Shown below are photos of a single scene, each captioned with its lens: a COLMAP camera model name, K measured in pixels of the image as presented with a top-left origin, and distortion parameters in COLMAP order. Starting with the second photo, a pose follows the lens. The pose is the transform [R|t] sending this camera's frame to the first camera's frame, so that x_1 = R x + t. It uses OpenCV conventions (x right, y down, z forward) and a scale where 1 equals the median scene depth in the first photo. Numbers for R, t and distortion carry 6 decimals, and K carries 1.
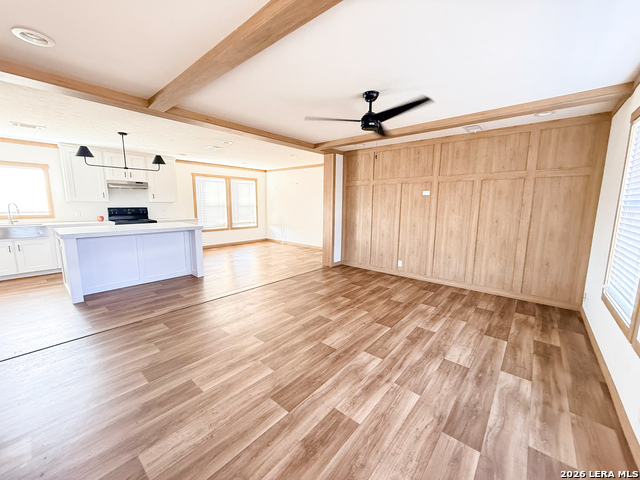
lens RADIAL K [[252.9, 0, 316.4], [0, 252.9, 240.3], [0, 0, 1]] dist [-0.010373, 0.000316]
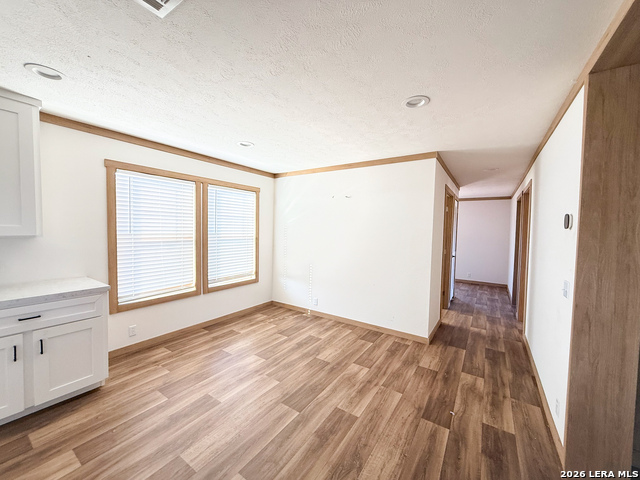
lens RADIAL K [[255.5, 0, 317.8], [0, 255.5, 239.6], [0, 0, 1]] dist [0.000866, 0.000147]
pose [[0.991802, 0.013026, 0.127122, -0.176250], [-0.000518, 0.995193, -0.097935, -0.020236], [-0.127787, 0.097066, 0.987040, -0.275020]]
